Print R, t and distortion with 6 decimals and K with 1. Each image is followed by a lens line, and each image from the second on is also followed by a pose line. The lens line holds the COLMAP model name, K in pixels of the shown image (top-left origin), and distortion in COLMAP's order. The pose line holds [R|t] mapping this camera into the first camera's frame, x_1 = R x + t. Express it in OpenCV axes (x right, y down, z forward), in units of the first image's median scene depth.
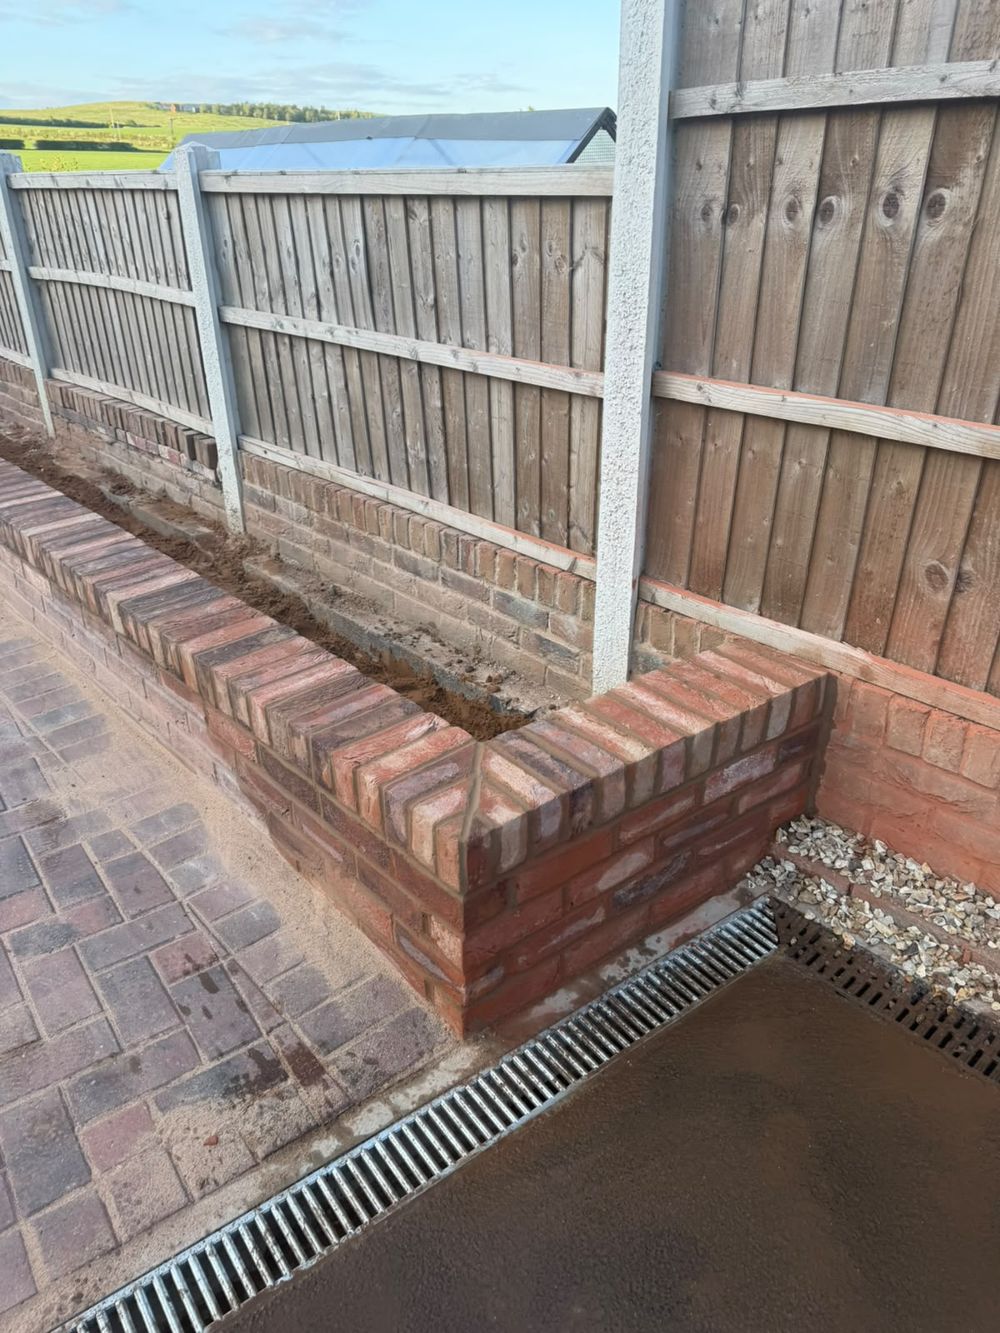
lens RADIAL K [[937.2, 0, 486.5], [0, 937.2, 687.3], [0, 0, 1]] dist [0.079312, -0.104577]
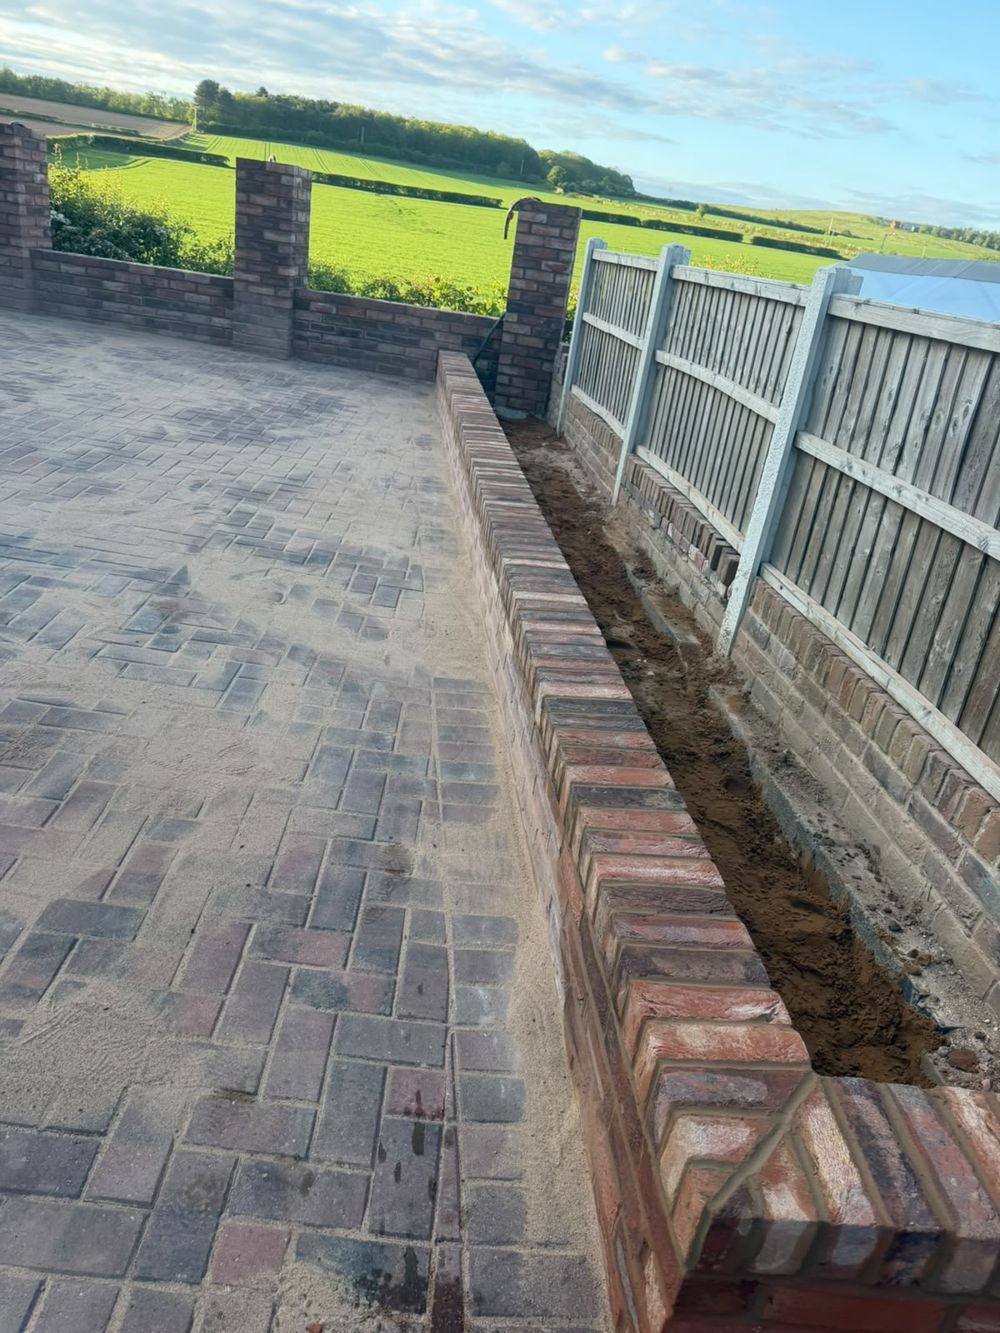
lens RADIAL K [[937.2, 0, 486.5], [0, 937.2, 687.3], [0, 0, 1]] dist [0.079312, -0.104577]
pose [[0.792211, 0.363450, -0.490210, 0.026442], [-0.405298, 0.913905, 0.022598, -0.078165], [0.456219, 0.180779, 0.871311, 0.109748]]
